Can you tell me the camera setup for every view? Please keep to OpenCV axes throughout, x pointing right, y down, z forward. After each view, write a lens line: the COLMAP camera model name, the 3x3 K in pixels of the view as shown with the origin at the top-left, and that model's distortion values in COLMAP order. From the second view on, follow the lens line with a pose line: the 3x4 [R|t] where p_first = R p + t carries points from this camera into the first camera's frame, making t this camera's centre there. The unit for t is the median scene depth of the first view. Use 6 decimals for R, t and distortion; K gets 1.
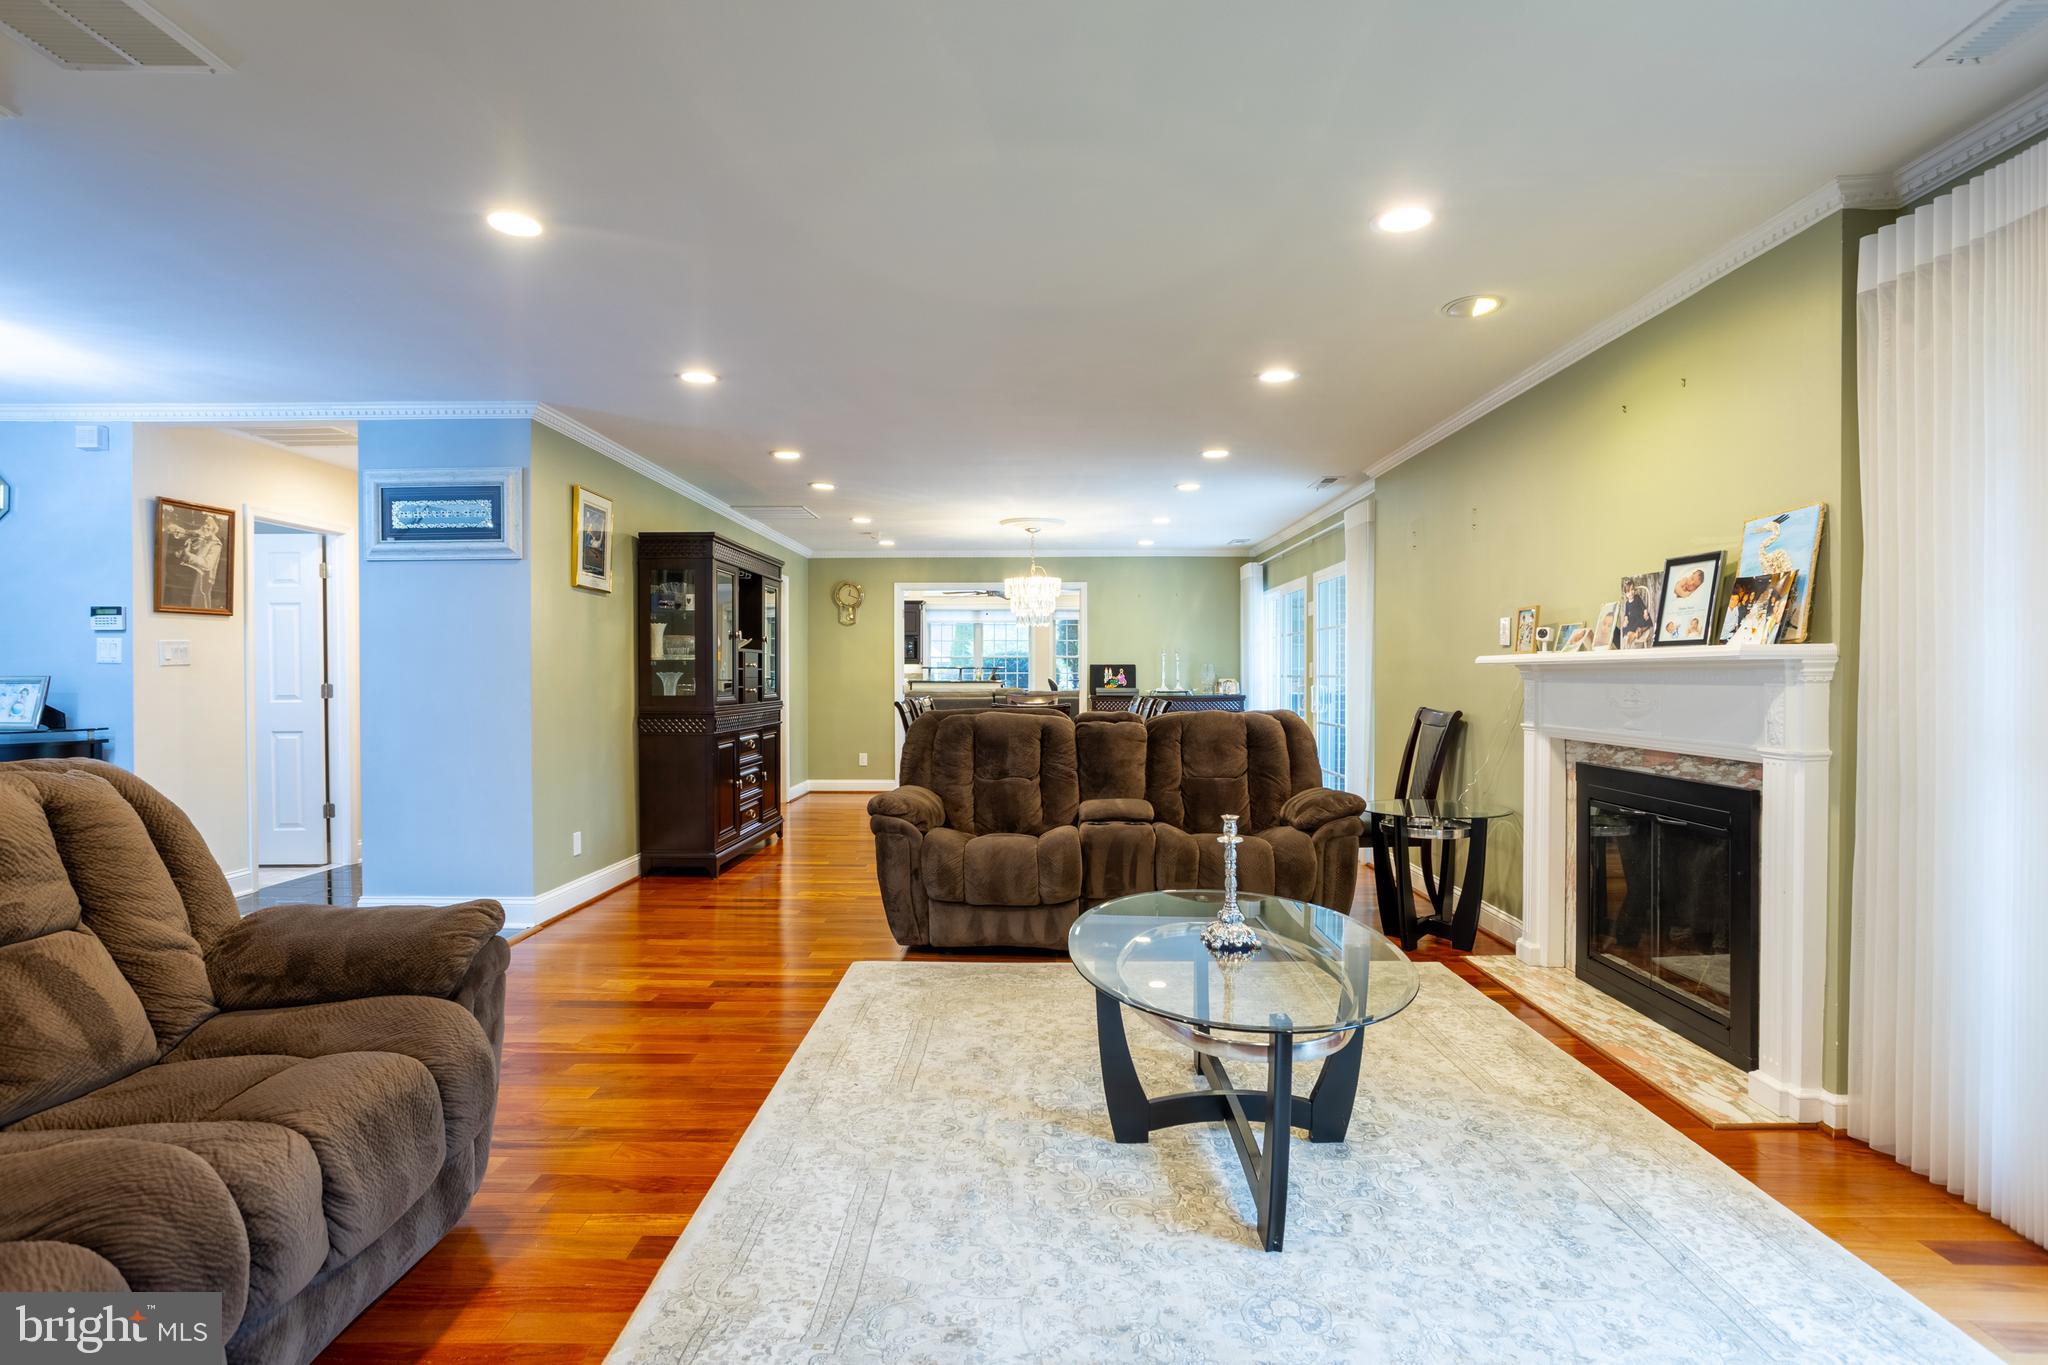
lens RADIAL K [[886.1, 0, 1024.4], [0, 886.1, 680.2], [0, 0, 1]] dist [0.000484, 0.000003]
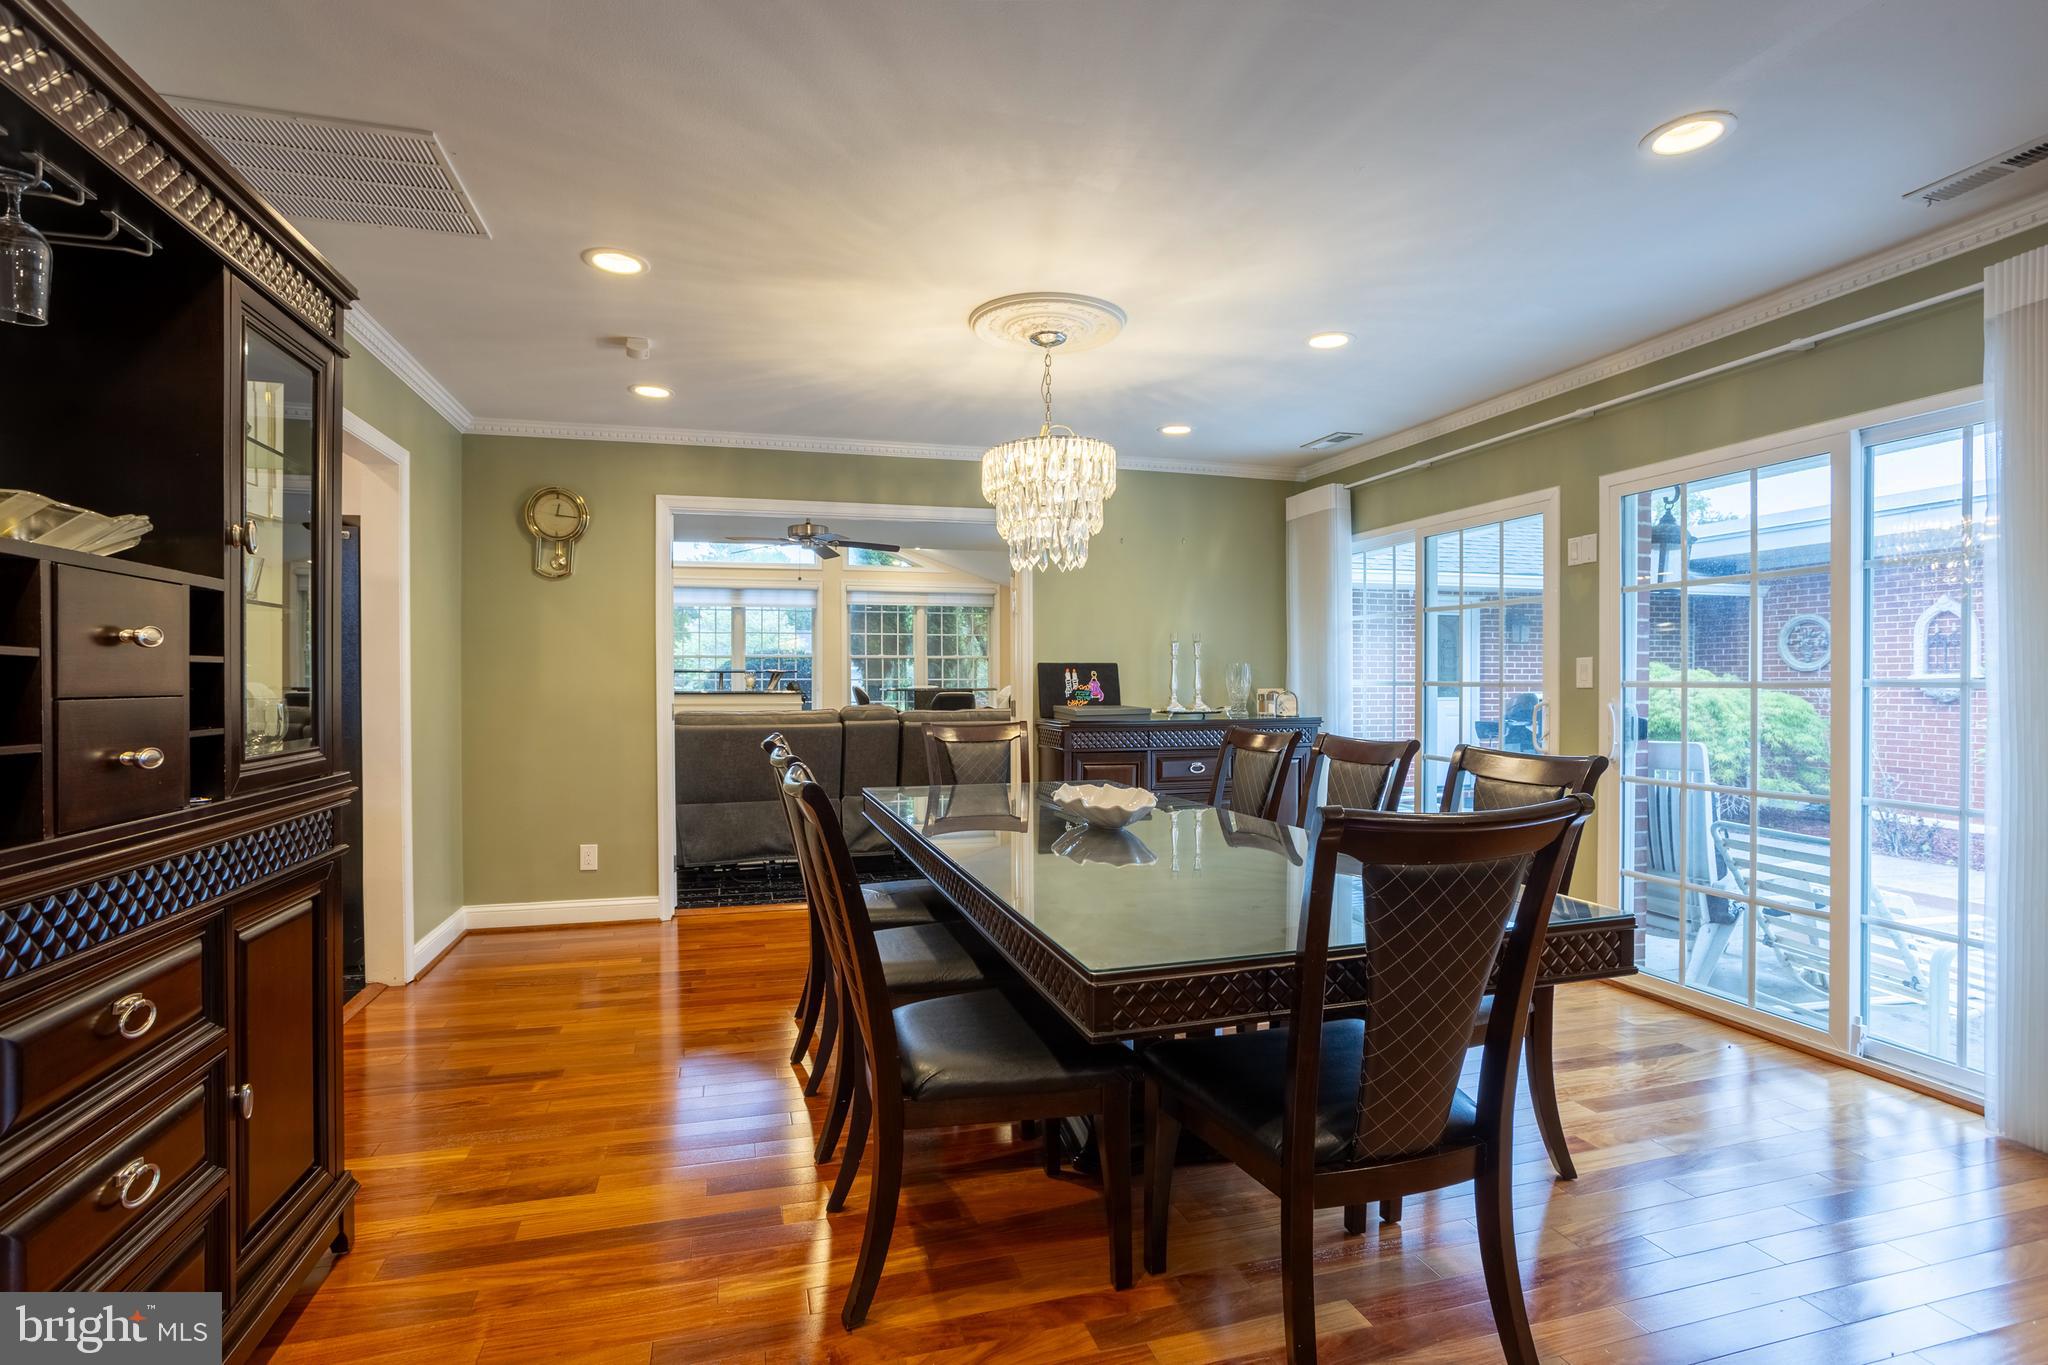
lens RADIAL K [[992.6, 0, 1025.0], [0, 992.6, 686.6], [0, 0, 1]] dist [-0.035449, 0.014458]
pose [[0.962001, -0.001493, 0.273042, -0.099974], [0.002149, 0.999995, -0.002104, -0.001777], [-0.273038, 0.002611, 0.962000, 0.420143]]
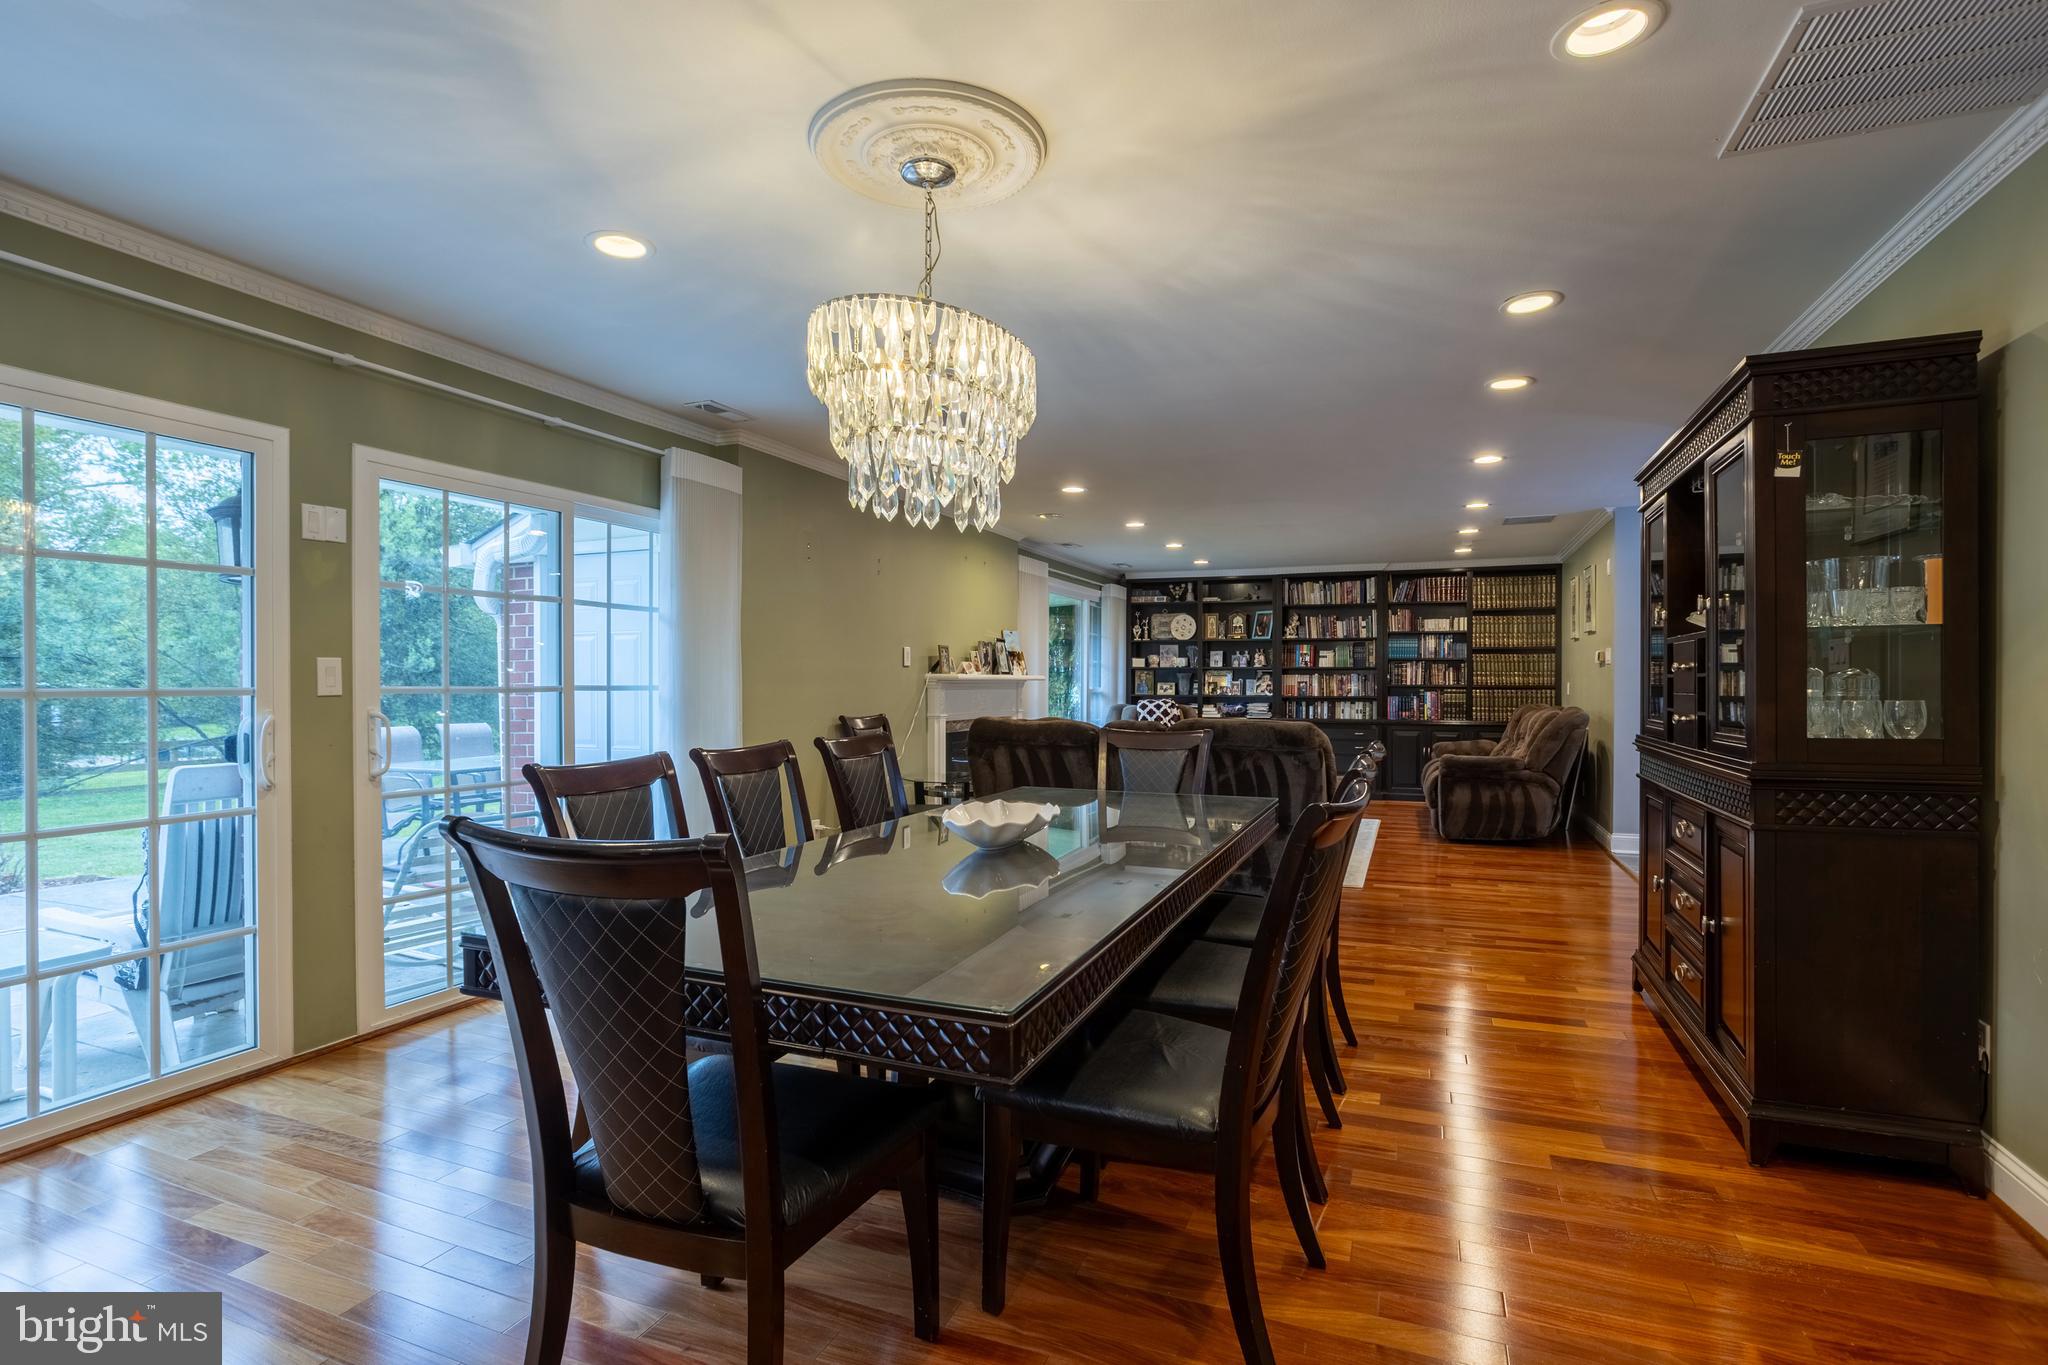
lens RADIAL K [[992.6, 0, 1023.6], [0, 992.6, 686.9], [0, 0, 1]] dist [-0.035449, 0.014458]
pose [[-0.924386, -0.000227, 0.381458, -0.106090], [0.004445, 0.999926, 0.011366, -0.007492], [-0.381432, 0.012202, -0.924316, 0.998252]]
